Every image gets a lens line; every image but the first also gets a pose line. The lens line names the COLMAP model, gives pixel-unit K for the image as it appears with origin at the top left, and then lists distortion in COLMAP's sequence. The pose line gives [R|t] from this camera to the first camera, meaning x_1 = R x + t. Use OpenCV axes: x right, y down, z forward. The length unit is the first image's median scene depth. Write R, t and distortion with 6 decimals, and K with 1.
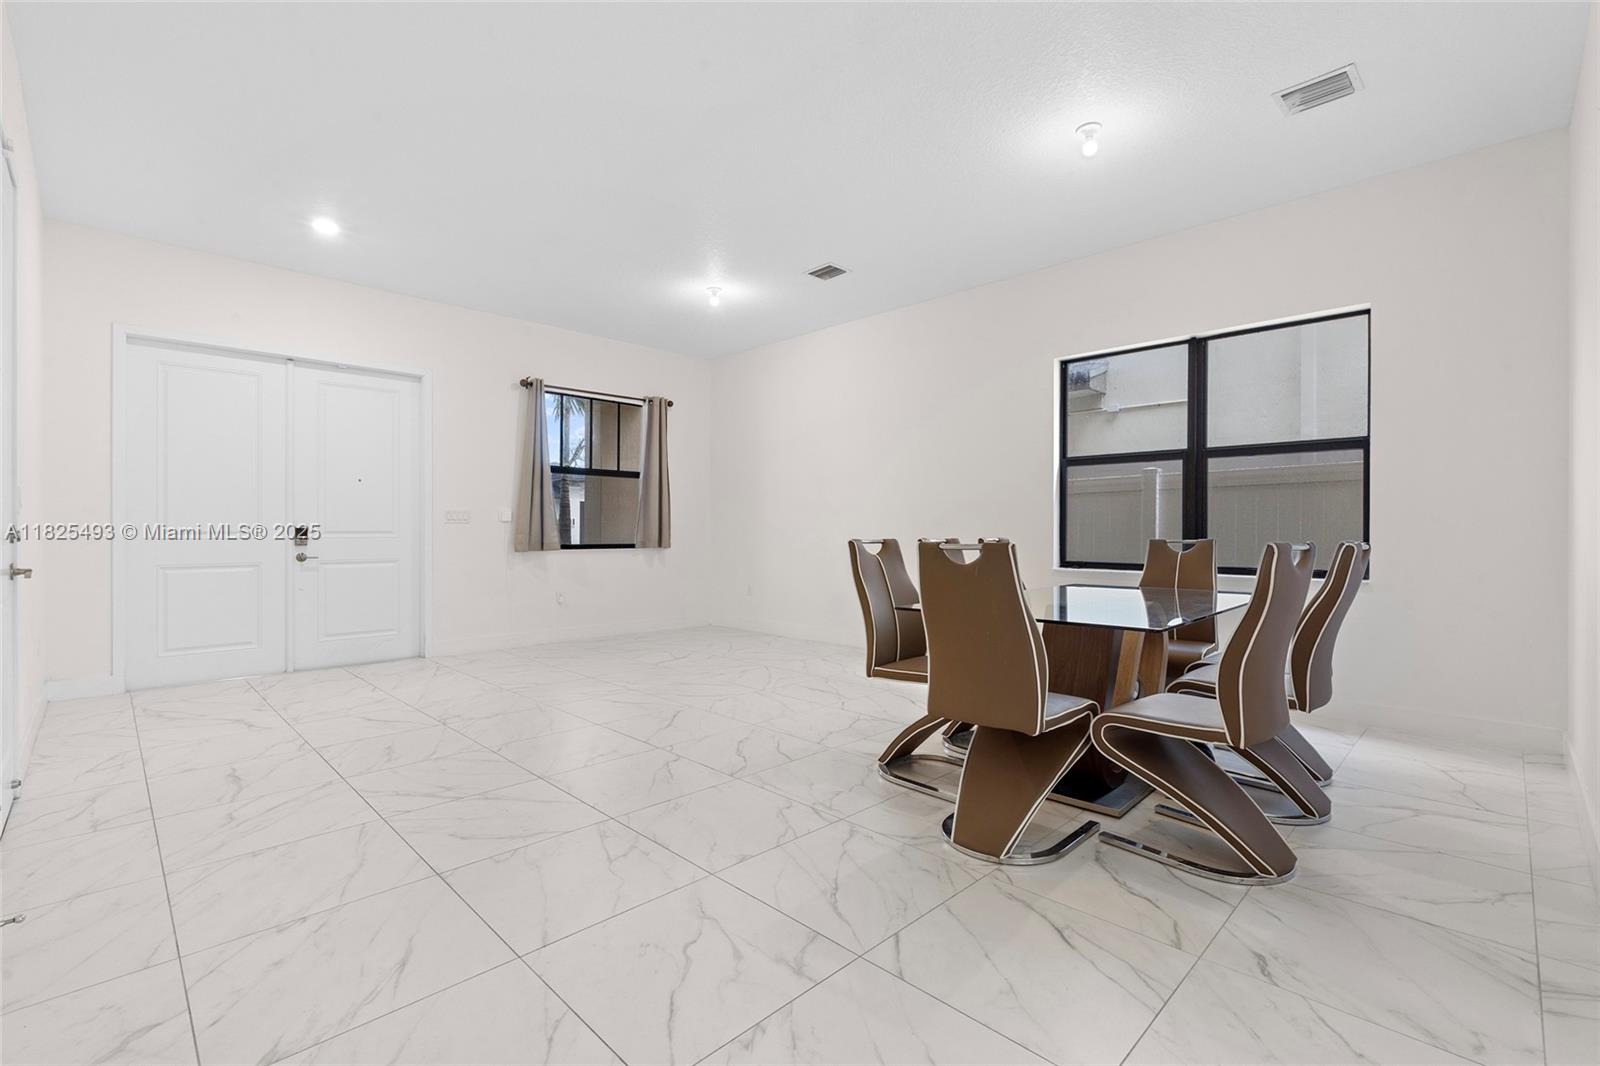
lens RADIAL K [[712.7, 0, 810.6], [0, 712.7, 529.4], [0, 0, 1]] dist [0.003475, 0.000301]
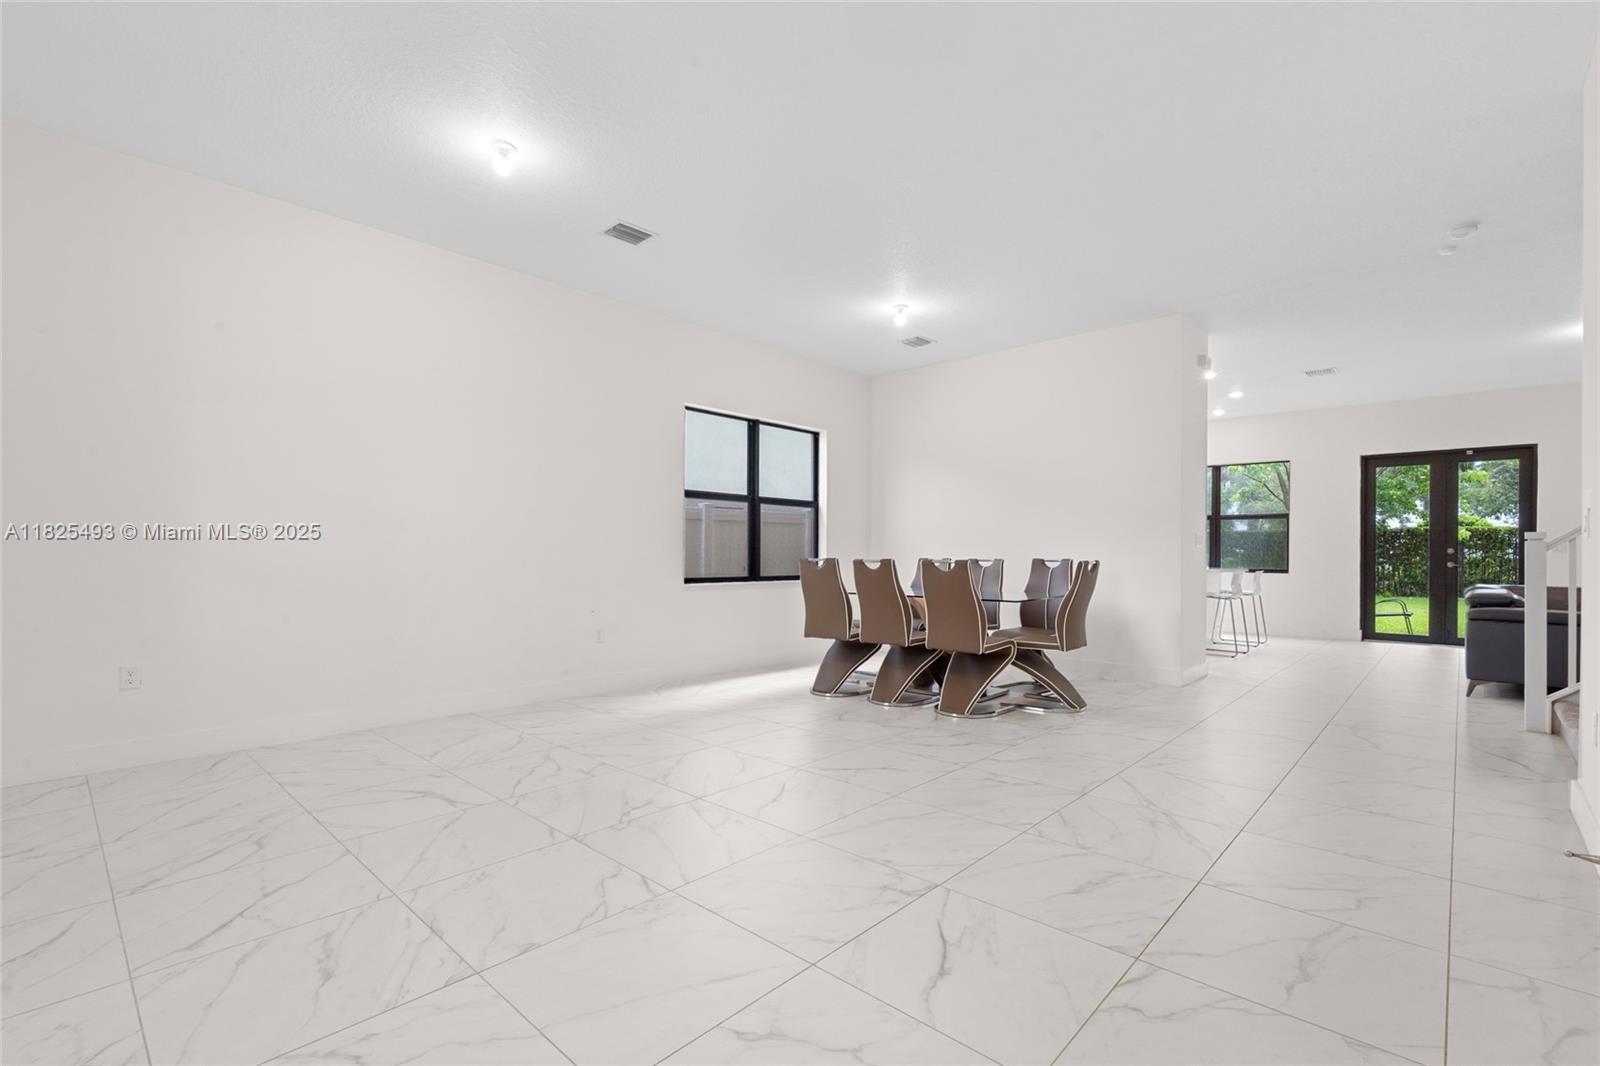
lens RADIAL K [[709.0, 0, 795.2], [0, 709.0, 558.2], [0, 0, 1]] dist [-0.006193, 0.000479]
pose [[-0.026466, -0.010561, 0.999594, -1.144098], [0.004481, 0.999933, 0.010683, -0.001883], [-0.999640, 0.004762, -0.026417, 1.193917]]
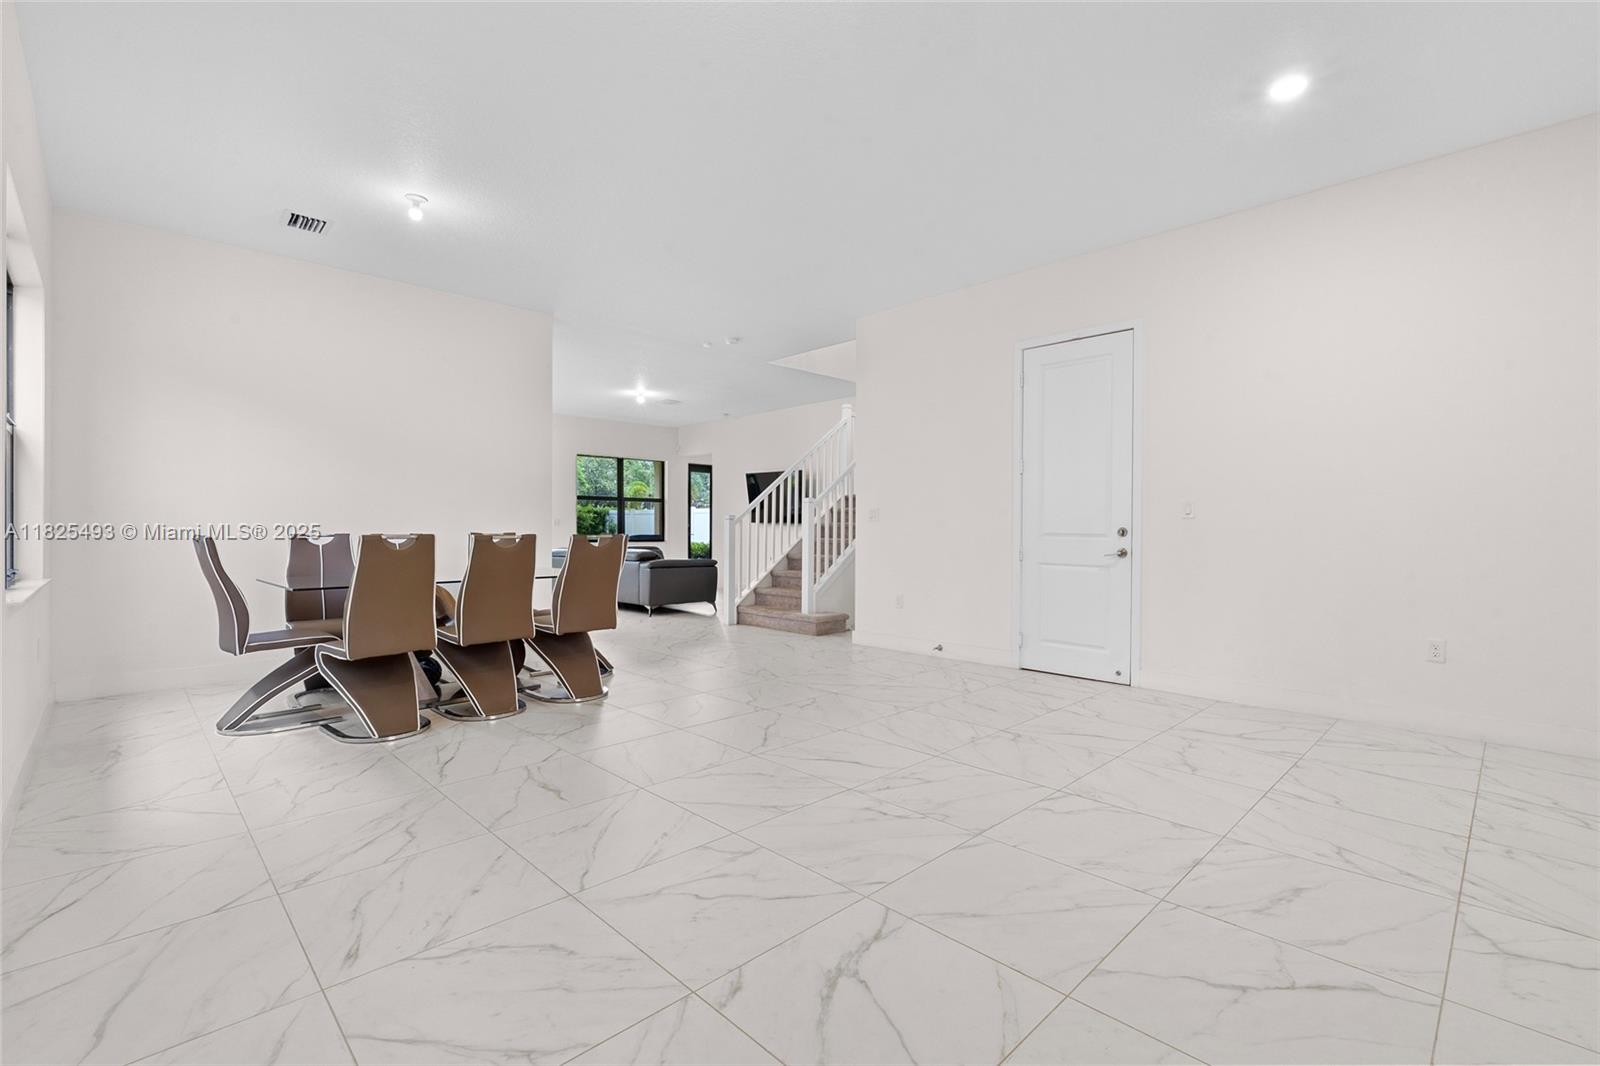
lens RADIAL K [[712.7, 0, 810.6], [0, 712.7, 529.4], [0, 0, 1]] dist [0.003475, 0.000301]
pose [[-0.999926, -0.006836, 0.010111, -0.410366], [-0.006762, 0.999950, 0.007342, -0.003622], [-0.010161, 0.007273, -0.999922, 1.934692]]
